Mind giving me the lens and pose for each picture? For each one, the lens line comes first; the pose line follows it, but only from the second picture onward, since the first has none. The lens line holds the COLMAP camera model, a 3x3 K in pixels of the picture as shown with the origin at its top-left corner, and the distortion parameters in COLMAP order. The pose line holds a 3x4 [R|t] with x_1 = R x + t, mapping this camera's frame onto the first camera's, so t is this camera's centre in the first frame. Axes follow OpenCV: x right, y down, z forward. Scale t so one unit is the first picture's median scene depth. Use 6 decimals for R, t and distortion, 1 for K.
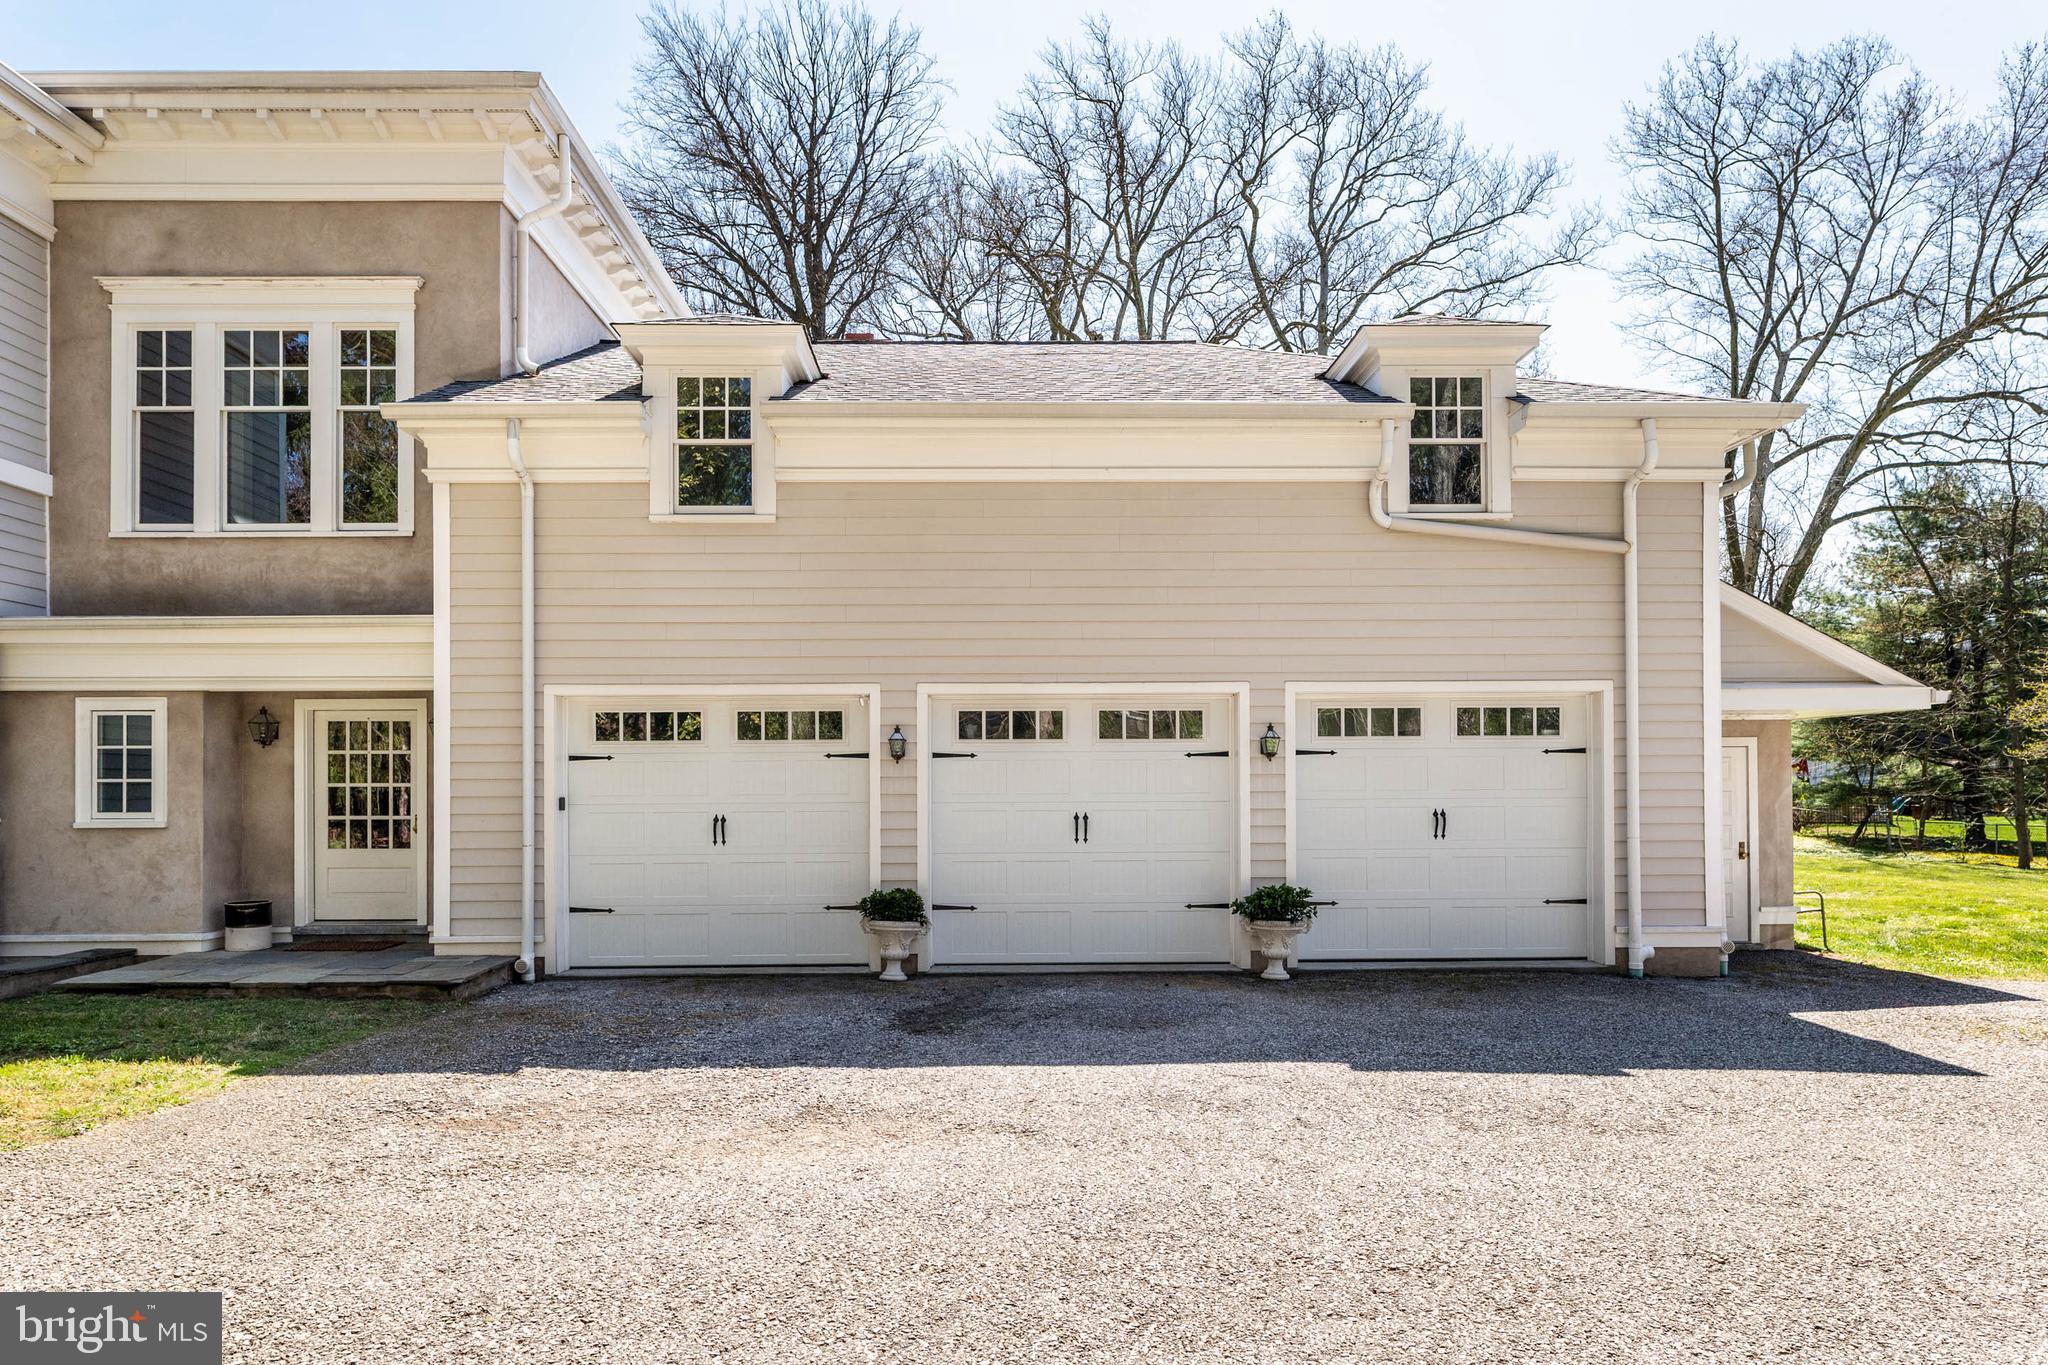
lens RADIAL K [[1184.1, 0, 1009.9], [0, 1184.1, 765.5], [0, 0, 1]] dist [-0.000609, 0.001215]
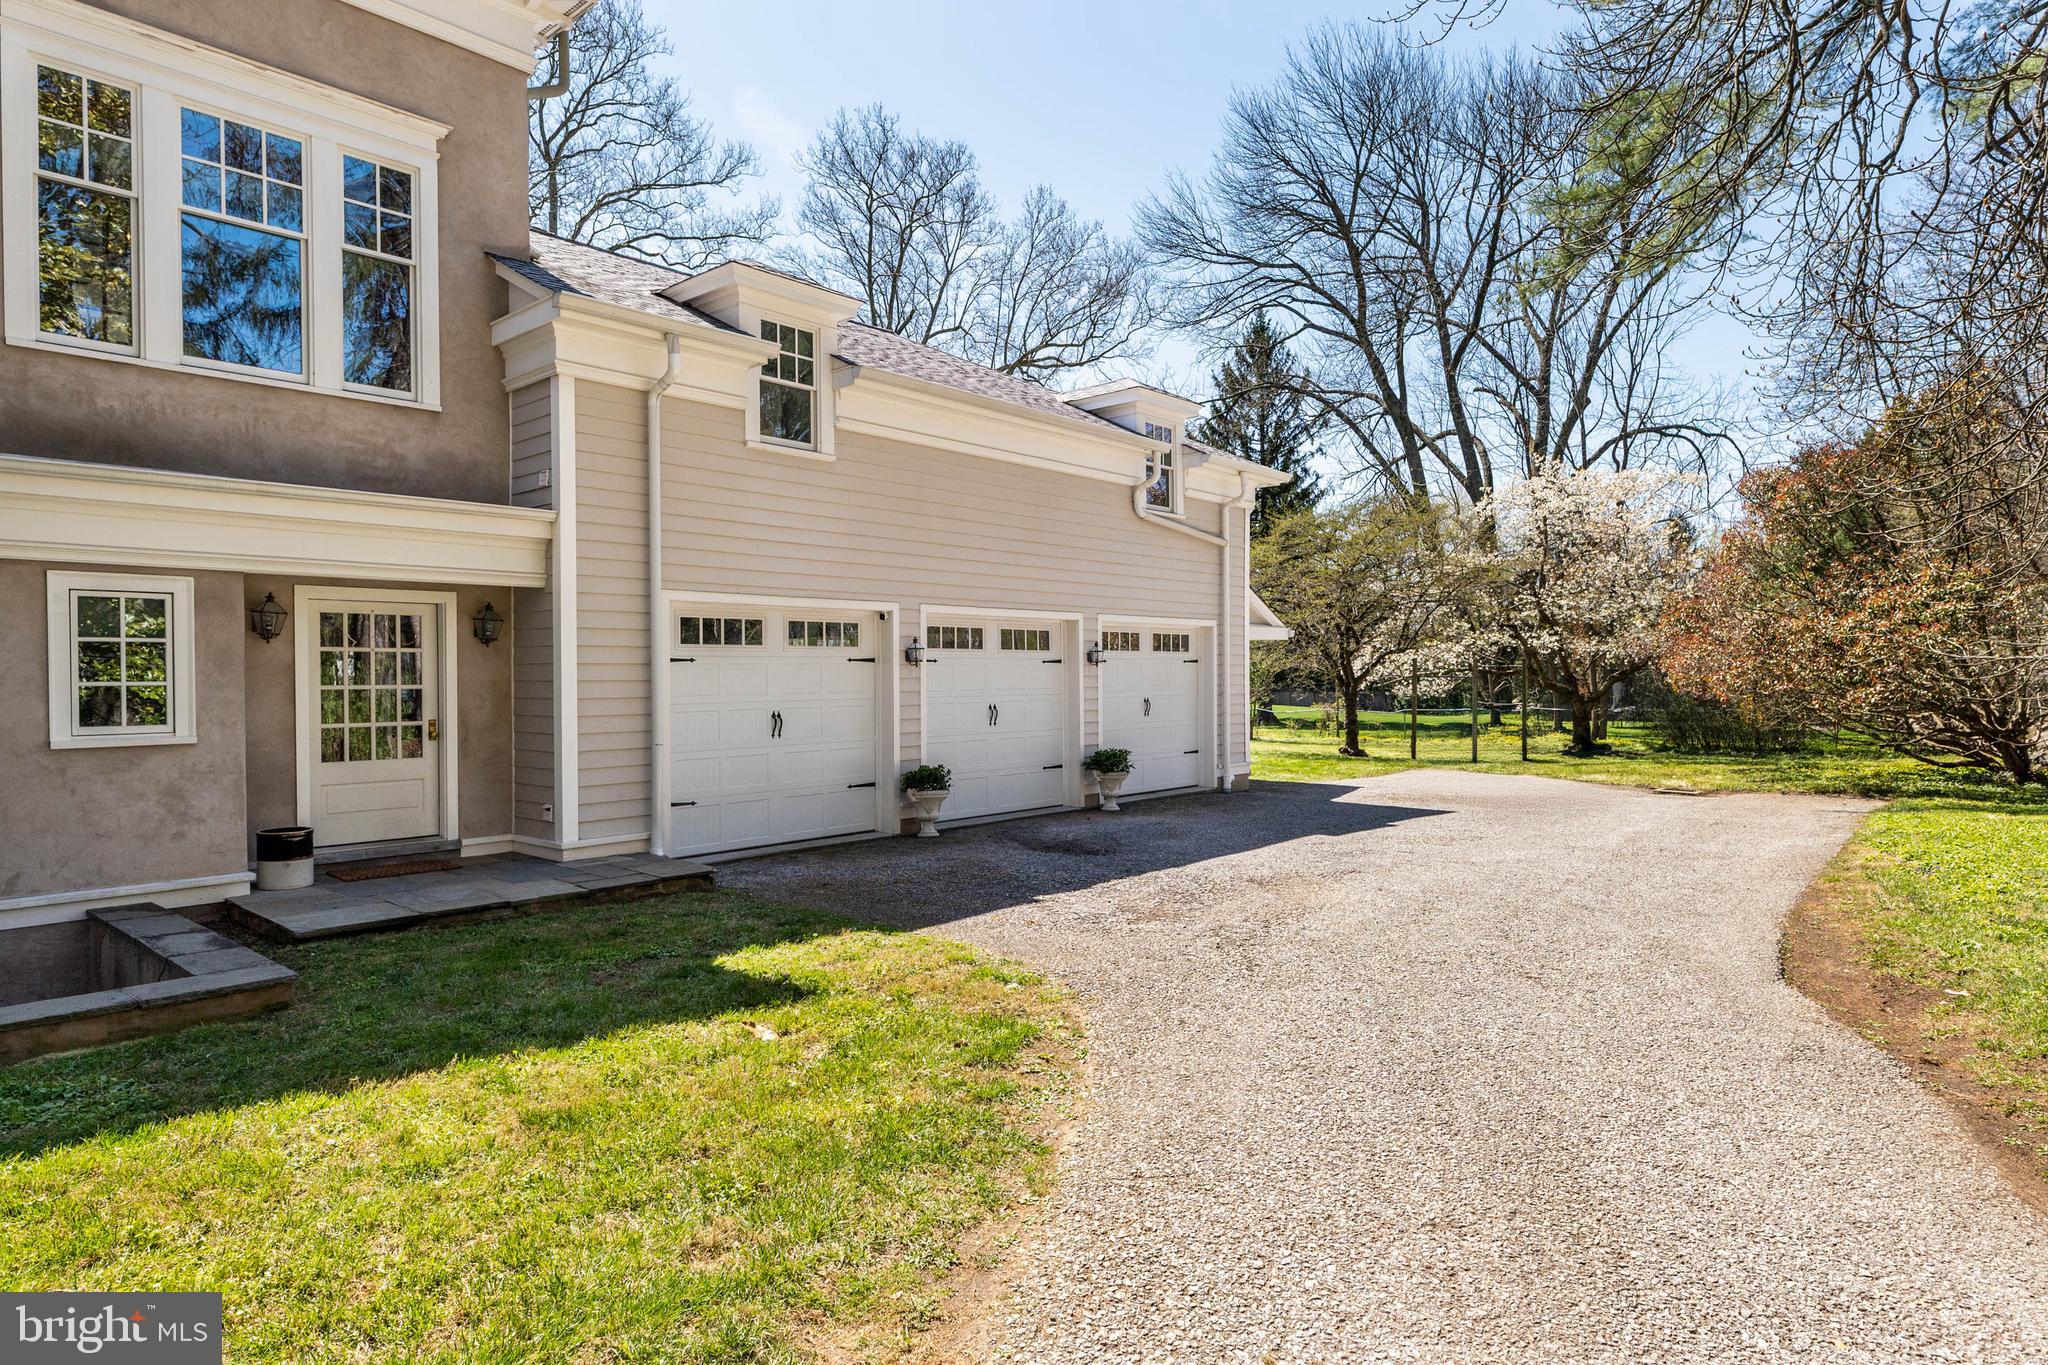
lens RADIAL K [[1184.1, 0, 1019.6], [0, 1184.1, 681.6], [0, 0, 1]] dist [-0.000609, 0.001215]
pose [[0.671047, -0.003922, 0.741404, -0.925701], [-0.003371, 0.999960, 0.008341, 0.003281], [-0.741407, -0.008096, 0.671007, 0.068007]]
